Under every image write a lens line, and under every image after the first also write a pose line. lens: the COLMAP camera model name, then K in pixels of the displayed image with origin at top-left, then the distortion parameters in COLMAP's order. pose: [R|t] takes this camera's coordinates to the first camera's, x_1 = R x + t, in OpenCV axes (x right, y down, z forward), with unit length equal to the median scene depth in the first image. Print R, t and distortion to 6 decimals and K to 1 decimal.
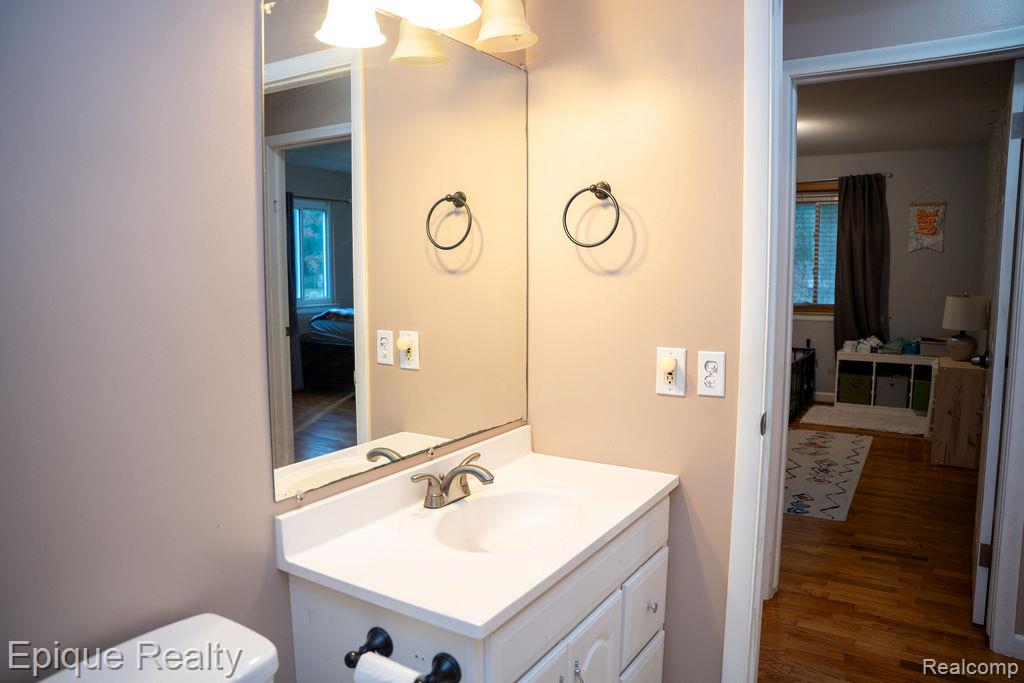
lens RADIAL K [[727.7, 0, 506.9], [0, 727.7, 348.4], [0, 0, 1]] dist [-0.180877, 0.128780]
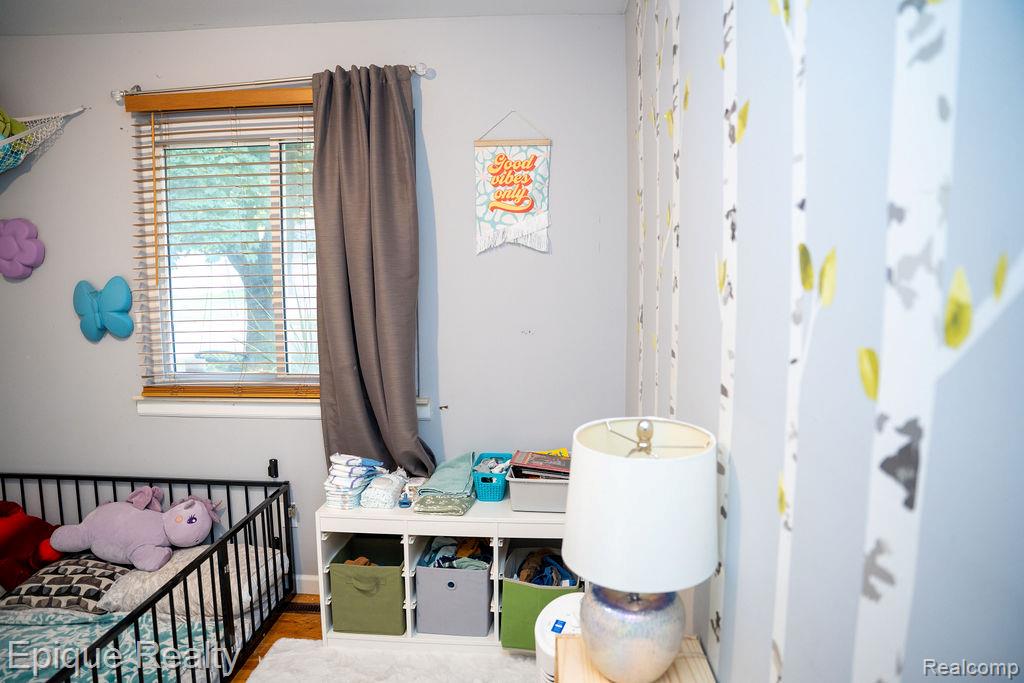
lens RADIAL K [[708.3, 0, 510.2], [0, 708.3, 349.0], [0, 0, 1]] dist [-0.170782, 0.122135]
pose [[0.870658, -0.057582, 0.488507, 0.385294], [0.056578, 0.998256, 0.016830, -0.087085], [-0.488624, 0.012986, 0.872398, 0.616317]]
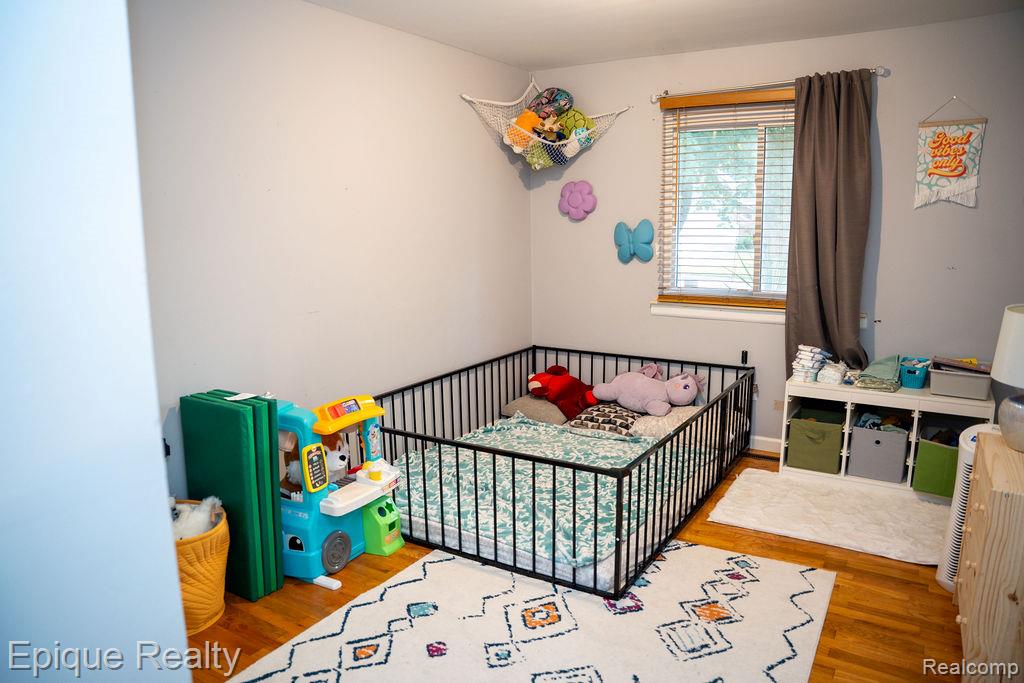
lens RADIAL K [[708.3, 0, 510.2], [0, 708.3, 349.0], [0, 0, 1]] dist [-0.170782, 0.122135]
pose [[0.999947, -0.008843, 0.005222, 0.241926], [0.008449, 0.997431, 0.071141, -0.065399], [-0.005837, -0.071093, 0.997453, 0.438531]]
